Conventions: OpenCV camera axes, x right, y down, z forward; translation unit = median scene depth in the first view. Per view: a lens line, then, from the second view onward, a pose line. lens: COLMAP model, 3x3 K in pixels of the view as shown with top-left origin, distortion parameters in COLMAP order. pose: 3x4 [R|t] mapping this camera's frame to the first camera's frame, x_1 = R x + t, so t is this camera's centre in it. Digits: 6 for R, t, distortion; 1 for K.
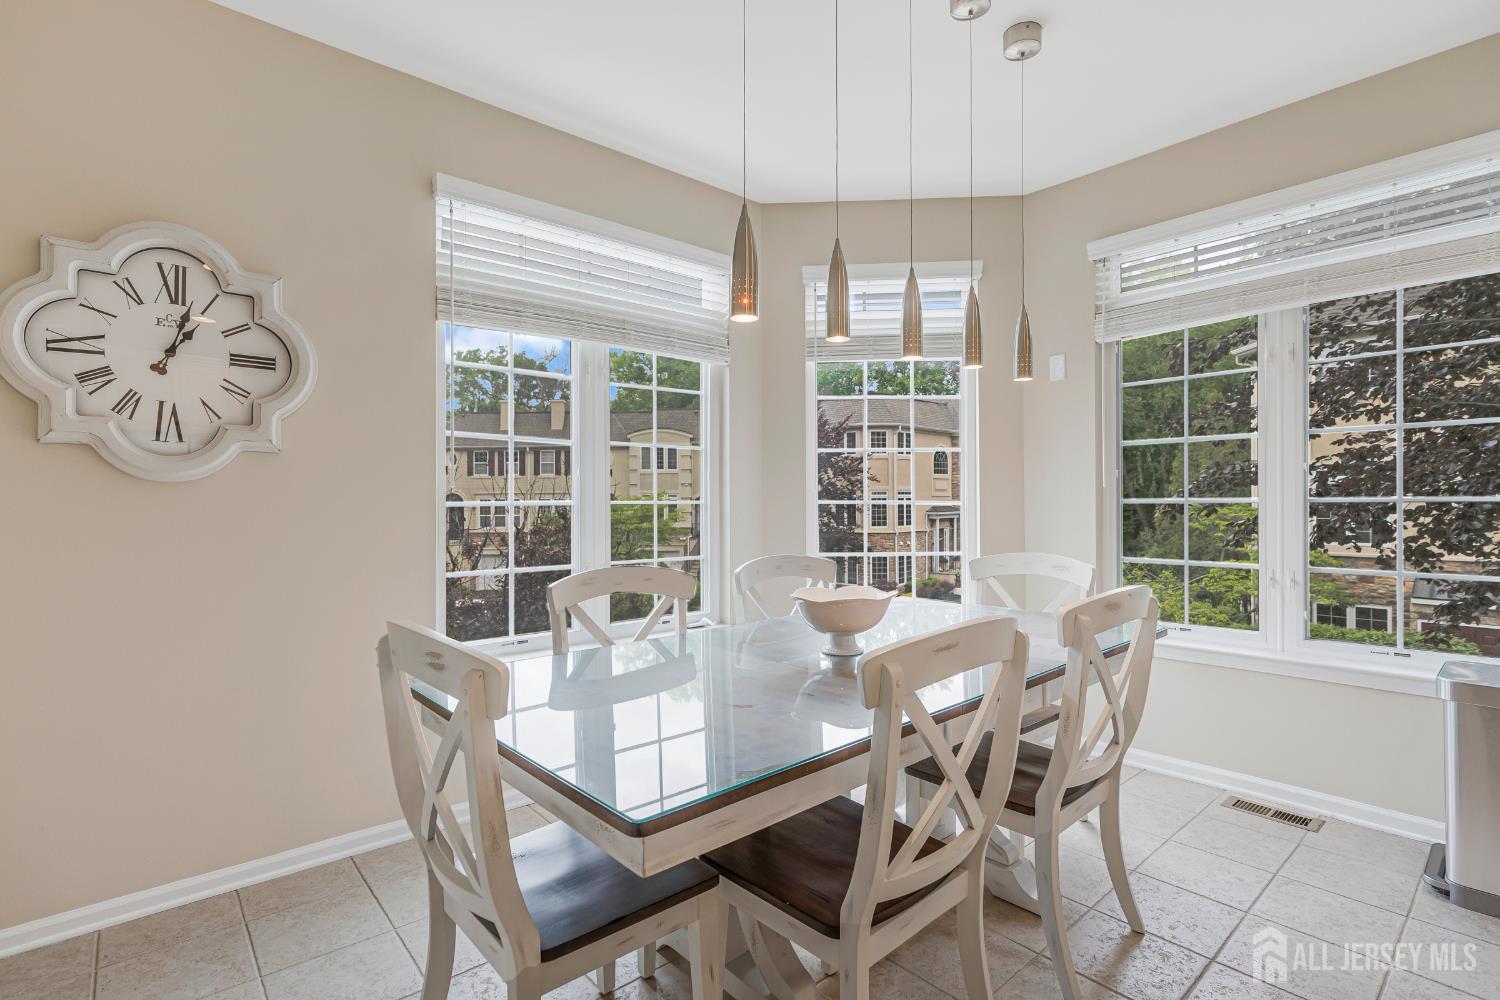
lens RADIAL K [[720.1, 0, 762.5], [0, 720.1, 489.0], [0, 0, 1]] dist [-0.001256, -0.000340]
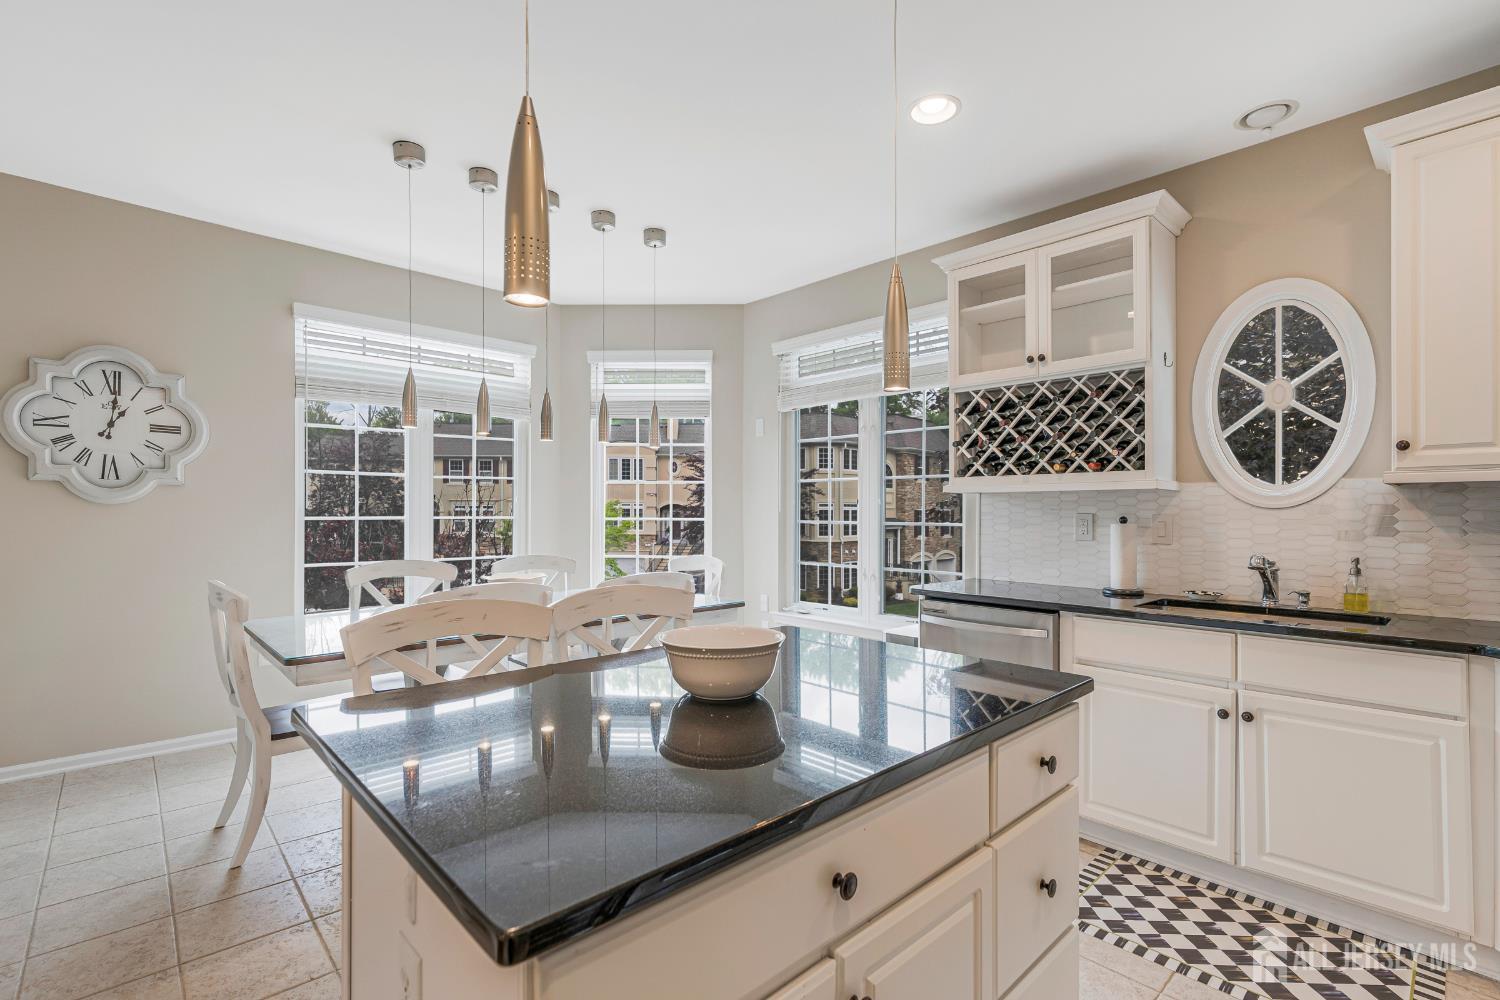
lens RADIAL K [[689.5, 0, 766.5], [0, 689.5, 508.7], [0, 0, 1]] dist [-0.002439, 0.000063]
pose [[0.999447, 0.013997, 0.030179, 0.571732], [-0.014419, 0.999801, 0.013805, -0.037911], [-0.029980, -0.014233, 0.999449, -0.562281]]
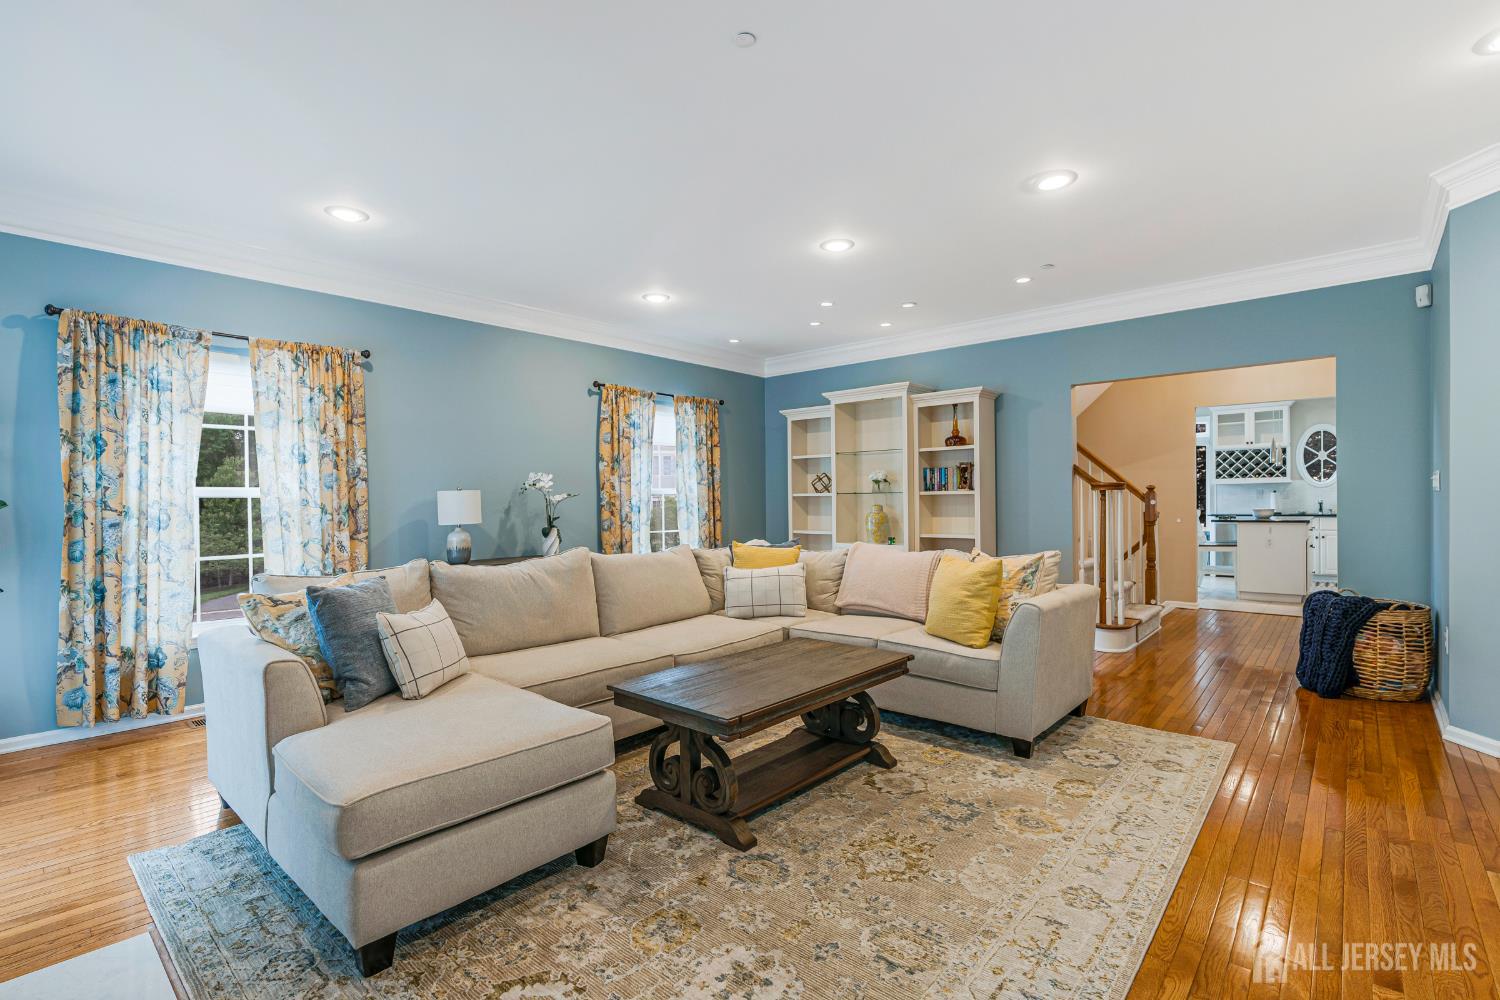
lens RADIAL K [[708.7, 0, 744.8], [0, 708.7, 504.2], [0, 0, 1]] dist [-0.004335, -0.000690]
pose [[0.991848, -0.007102, 0.127230, -2.565996], [0.004883, 0.999831, 0.017742, -0.023690], [-0.127335, -0.016976, 0.991714, -3.243719]]
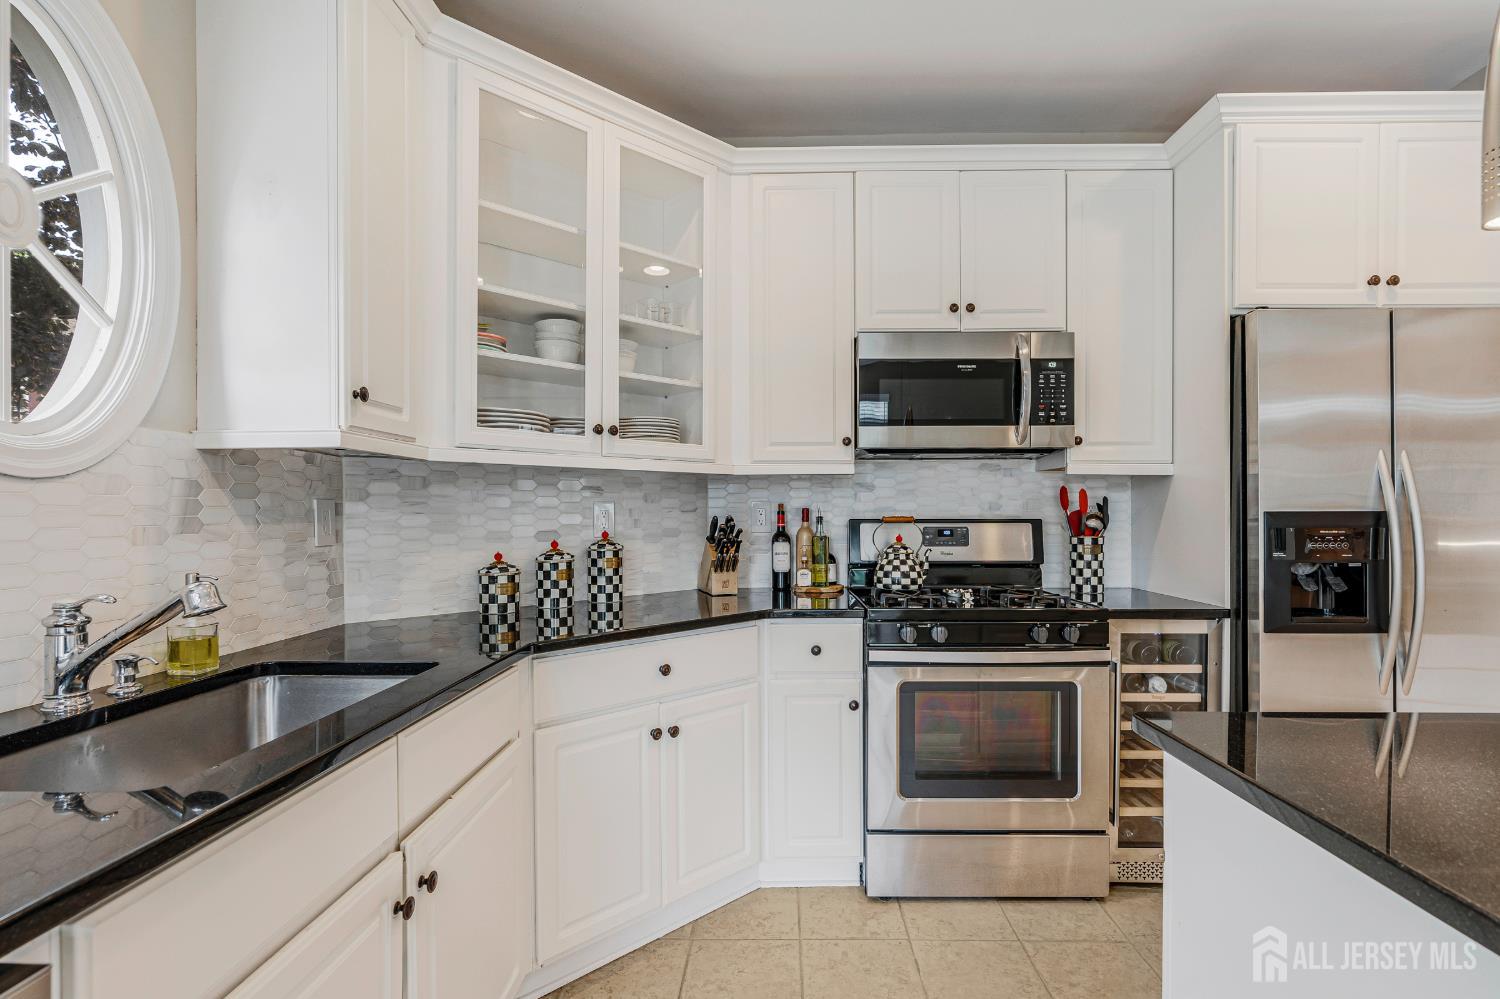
lens RADIAL K [[720.1, 0, 756.9], [0, 720.1, 517.3], [0, 0, 1]] dist [-0.000427, -0.000049]
pose [[-0.729722, 0.009404, 0.683679, 0.750641], [-0.000481, 0.999898, -0.014267, 0.000035], [-0.683744, -0.010740, -0.729643, 0.600750]]
